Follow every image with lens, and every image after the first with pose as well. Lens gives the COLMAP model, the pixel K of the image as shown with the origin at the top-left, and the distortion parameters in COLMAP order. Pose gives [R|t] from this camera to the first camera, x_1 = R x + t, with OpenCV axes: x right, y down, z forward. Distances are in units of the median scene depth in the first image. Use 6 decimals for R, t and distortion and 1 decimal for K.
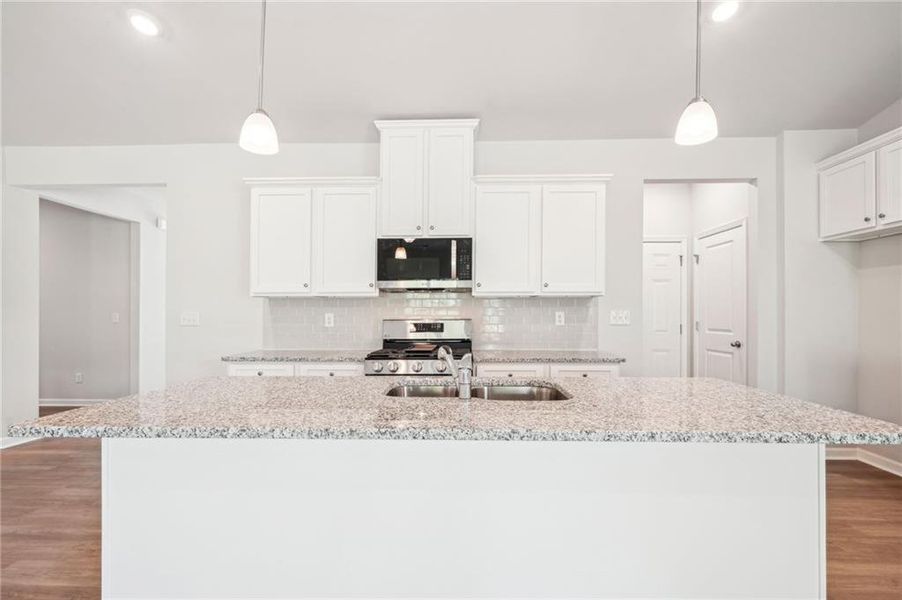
lens RADIAL K [[391.8, 0, 450.9], [0, 391.8, 308.9], [0, 0, 1]] dist [0.000207, -0.000189]
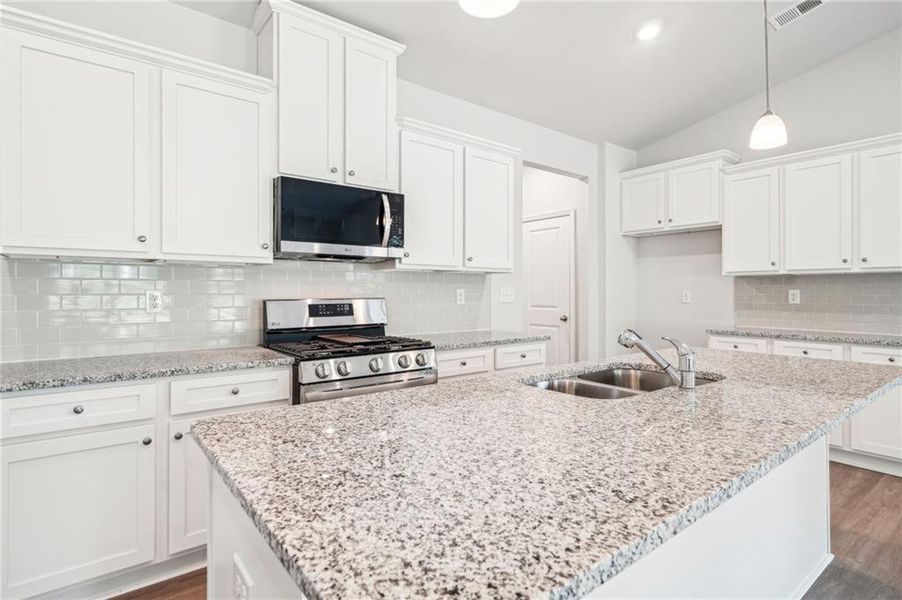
lens RADIAL K [[447.1, 0, 455.4], [0, 447.1, 292.0], [0, 0, 1]] dist [-0.003654, -0.000655]
pose [[0.775956, 0.000971, 0.630786, -0.420398], [-0.007358, 0.999945, 0.007513, 0.006540], [-0.630744, -0.010471, 0.775920, 0.228281]]
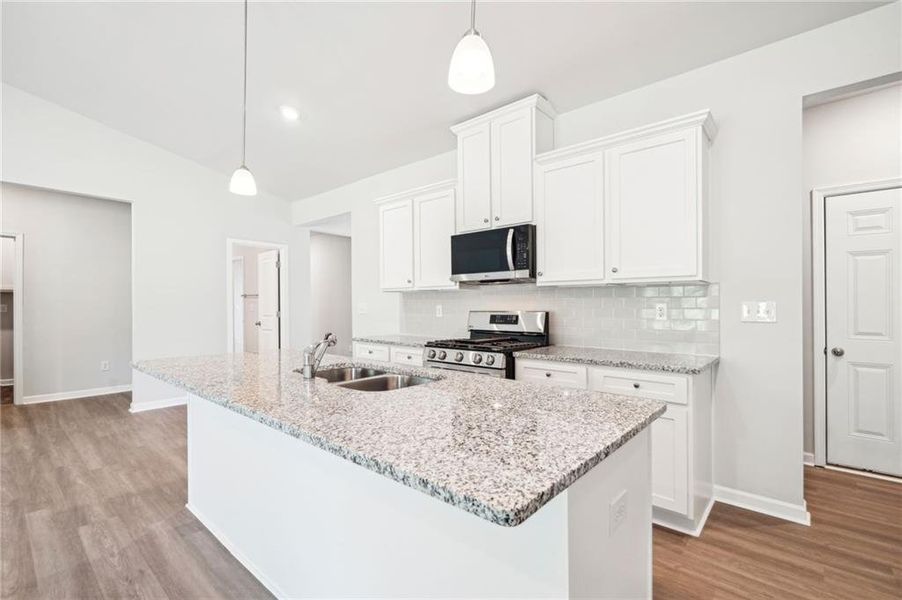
lens RADIAL K [[391.8, 0, 454.2], [0, 391.8, 301.9], [0, 0, 1]] dist [0.000207, -0.000189]
pose [[0.785711, -0.005181, -0.618572, 0.474875], [0.008433, 0.999962, 0.002336, 0.000178], [0.618536, -0.007052, 0.785725, 0.150287]]
